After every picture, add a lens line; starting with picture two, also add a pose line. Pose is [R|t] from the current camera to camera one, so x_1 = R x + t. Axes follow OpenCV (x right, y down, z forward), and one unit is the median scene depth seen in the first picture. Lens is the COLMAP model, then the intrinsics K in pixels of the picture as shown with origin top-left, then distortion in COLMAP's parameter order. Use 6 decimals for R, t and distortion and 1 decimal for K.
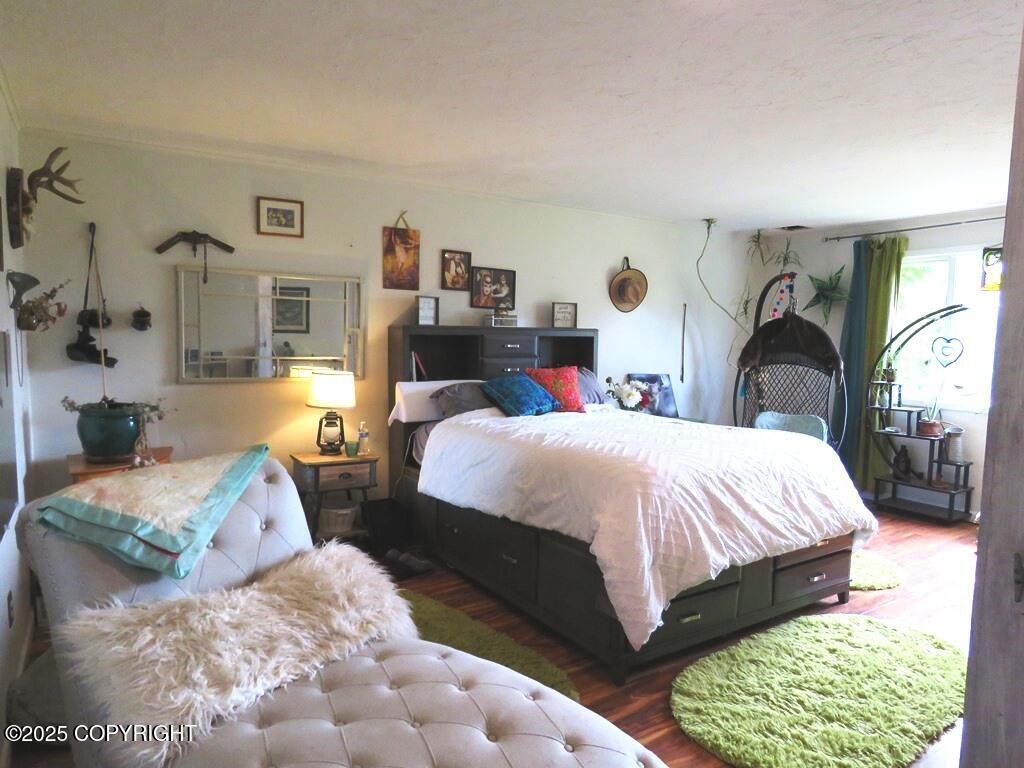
lens RADIAL K [[646.7, 0, 511.6], [0, 646.7, 380.1], [0, 0, 1]] dist [-0.004449, -0.005960]
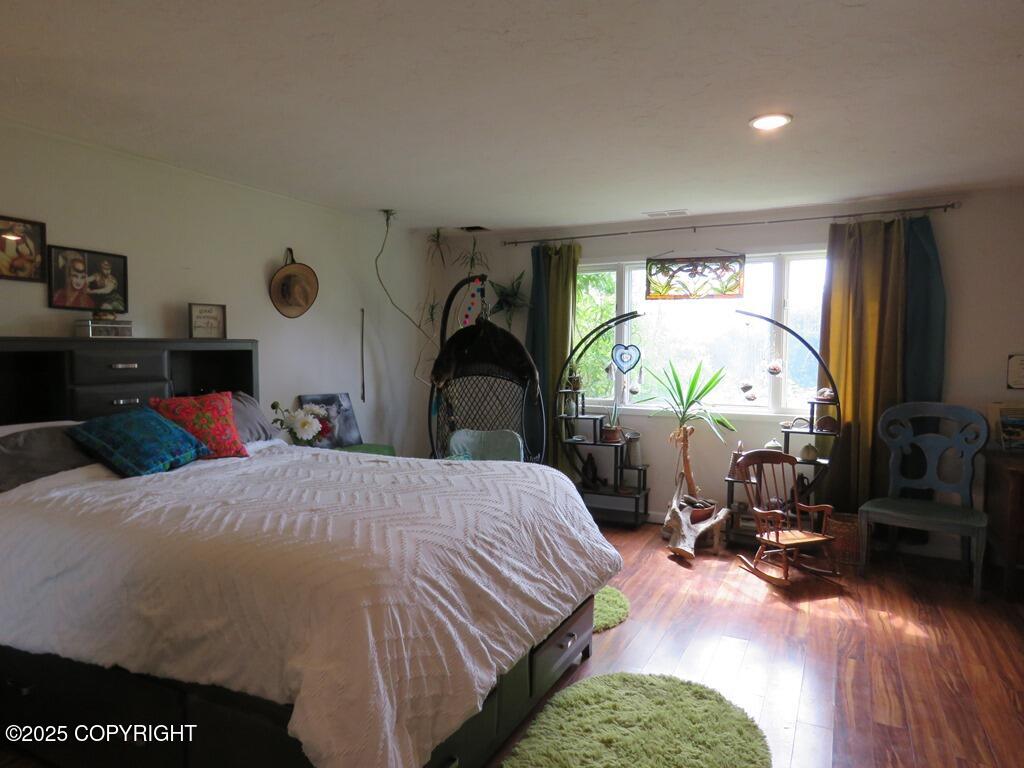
lens RADIAL K [[646.7, 0, 509.5], [0, 646.7, 384.2], [0, 0, 1]] dist [-0.004449, -0.005960]
pose [[0.866007, -0.044300, 0.498066, 0.012162], [0.049448, 0.998773, 0.002857, -0.016581], [-0.497581, 0.022154, 0.867134, 0.228579]]
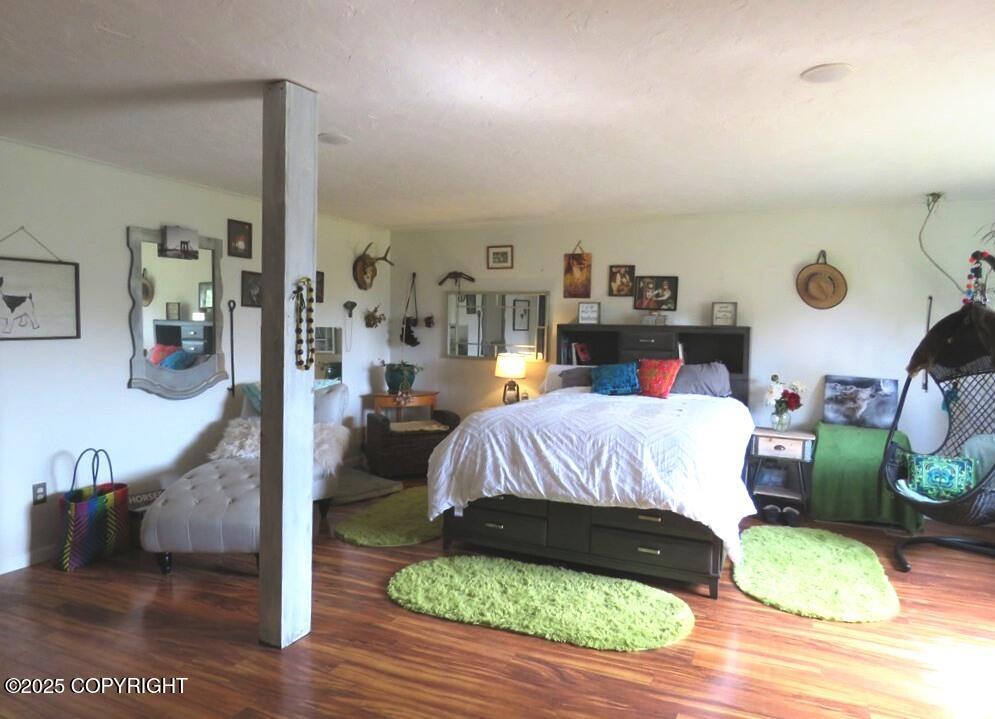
lens RADIAL K [[631.8, 0, 495.6], [0, 631.8, 362.1], [0, 0, 1]] dist [0.002934, 0.002094]
pose [[0.551858, 0.041756, -0.832892, 0.850535], [-0.069365, 0.997583, 0.004053, 0.001325], [0.831048, 0.055537, 0.553421, 0.124972]]
